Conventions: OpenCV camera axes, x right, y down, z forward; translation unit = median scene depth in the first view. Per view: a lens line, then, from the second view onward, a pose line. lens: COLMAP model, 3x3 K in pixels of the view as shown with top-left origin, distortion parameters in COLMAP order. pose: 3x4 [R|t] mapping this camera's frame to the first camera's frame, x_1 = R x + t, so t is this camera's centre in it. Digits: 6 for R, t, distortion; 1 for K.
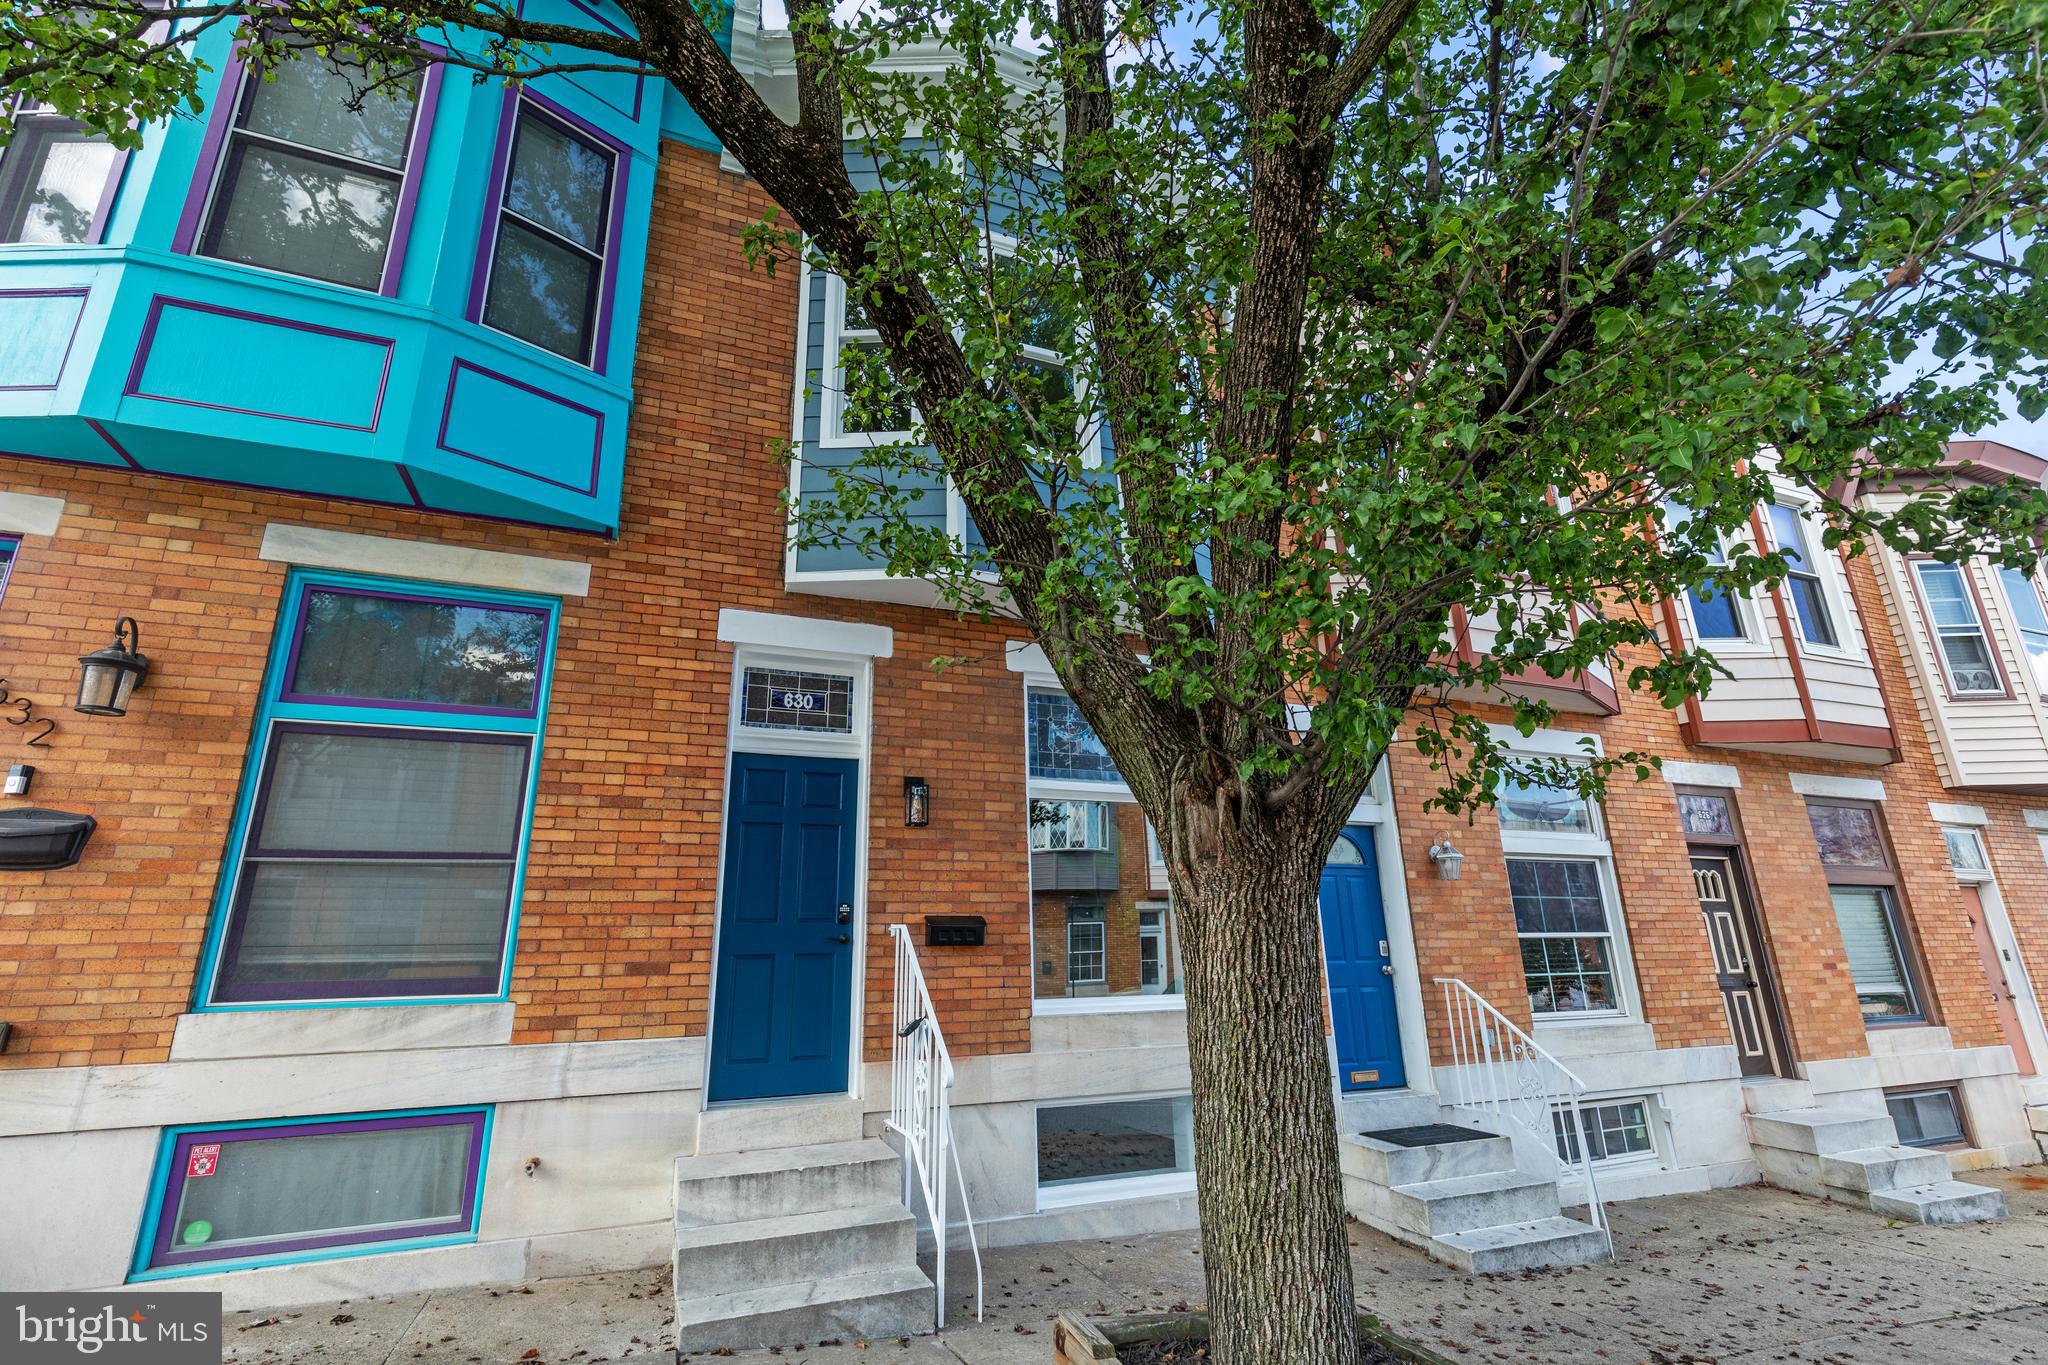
lens RADIAL K [[925.3, 0, 1027.2], [0, 925.3, 677.7], [0, 0, 1]] dist [0.003751, -0.000325]
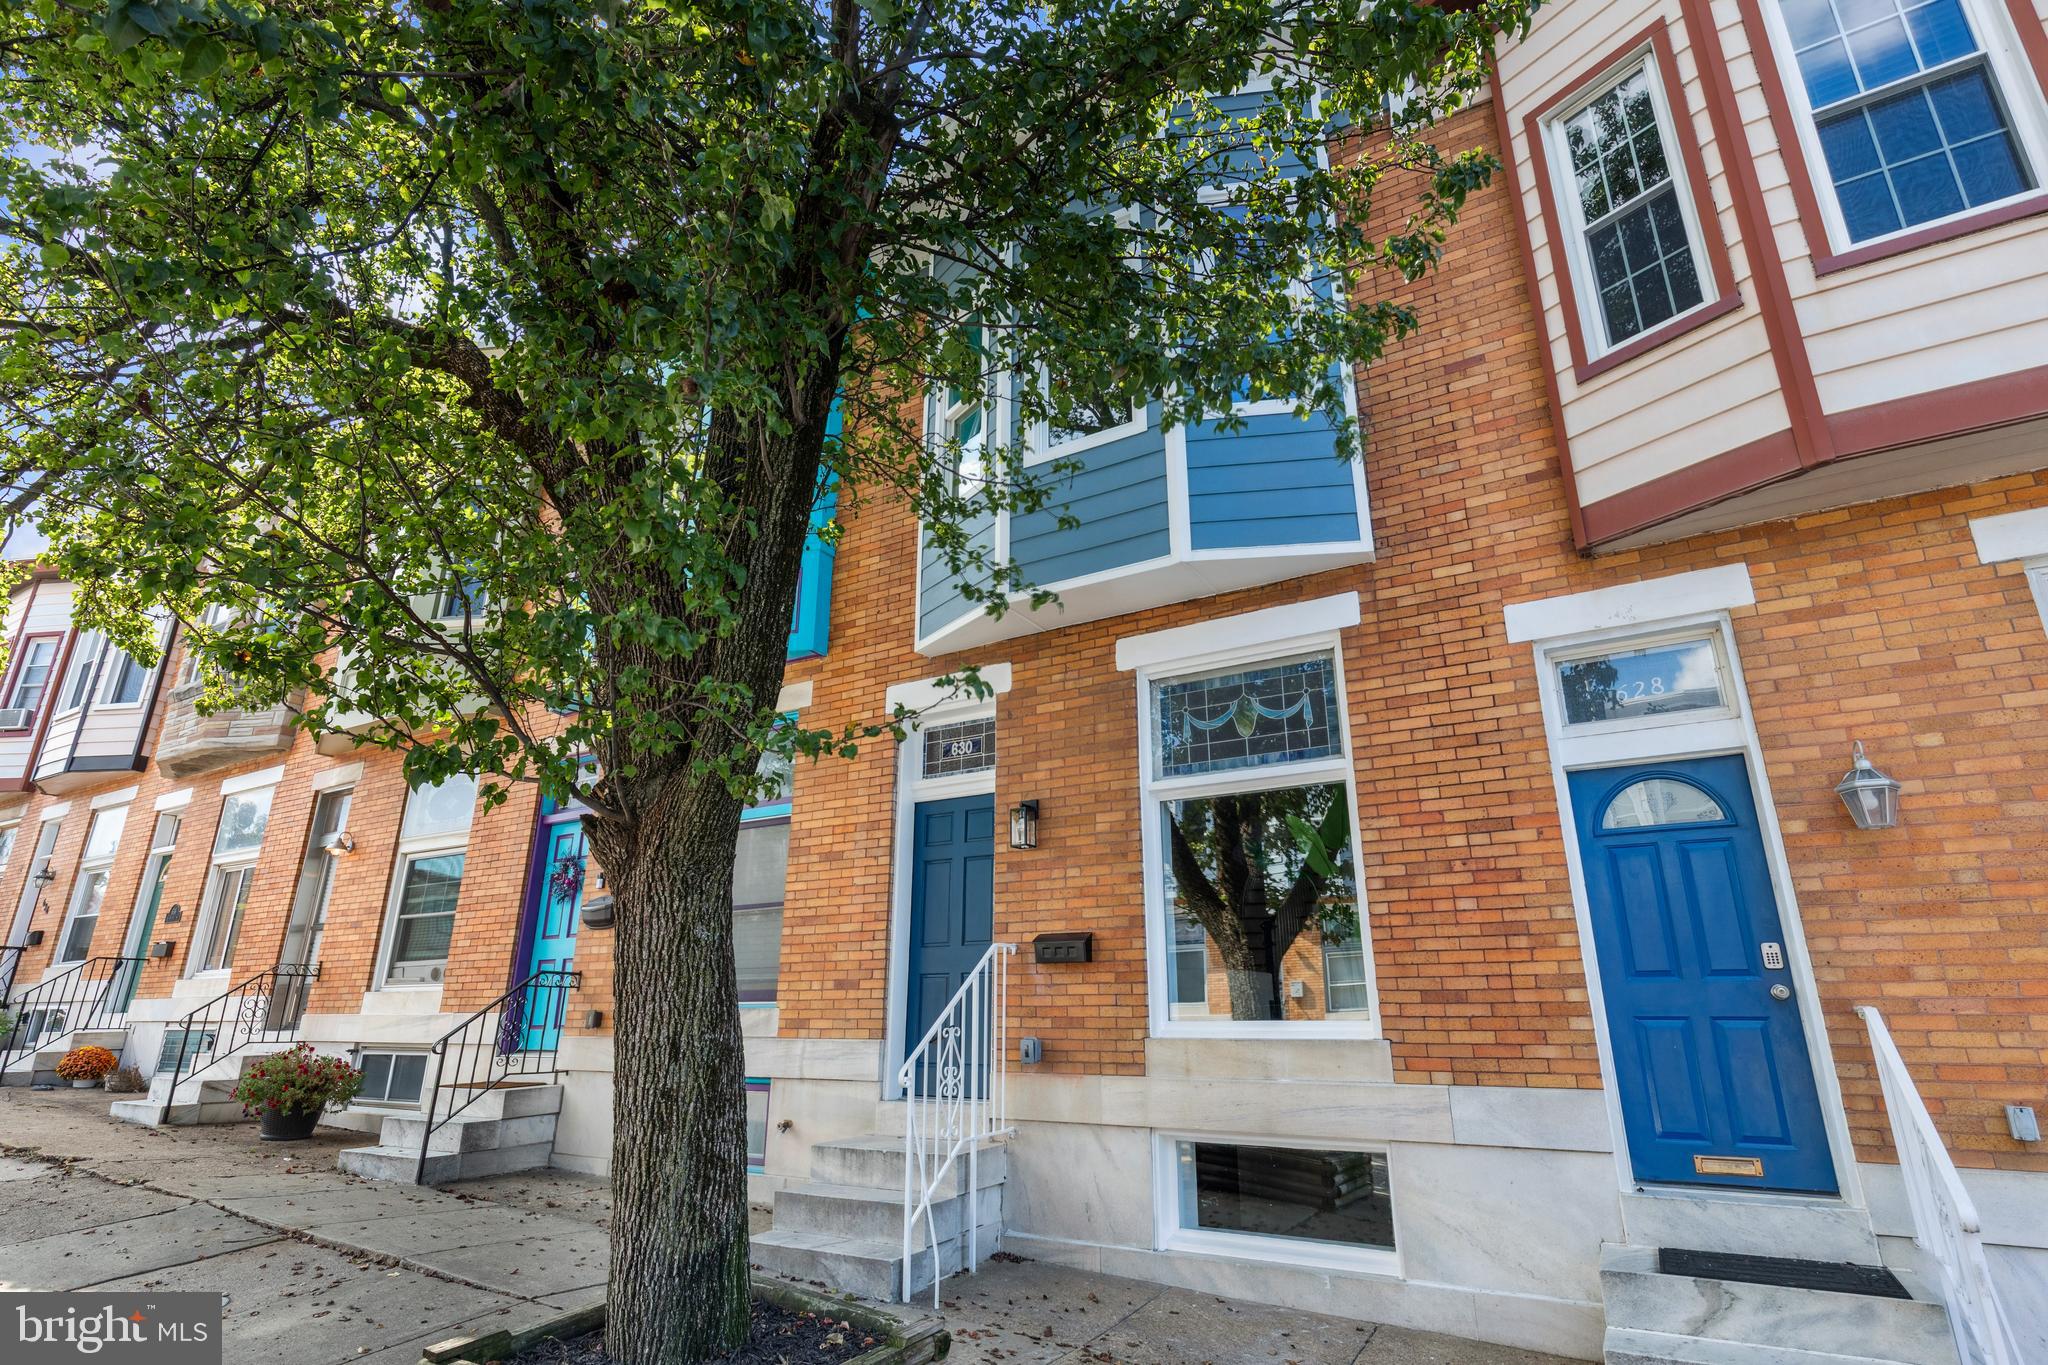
lens RADIAL K [[992.9, 0, 985.0], [0, 992.9, 683.7], [0, 0, 1]] dist [-0.004041, -0.000313]
pose [[0.601582, -0.237509, -0.762686, 0.791064], [0.221850, 0.966891, -0.126112, 0.120755], [0.767387, -0.093335, 0.634355, 0.299724]]
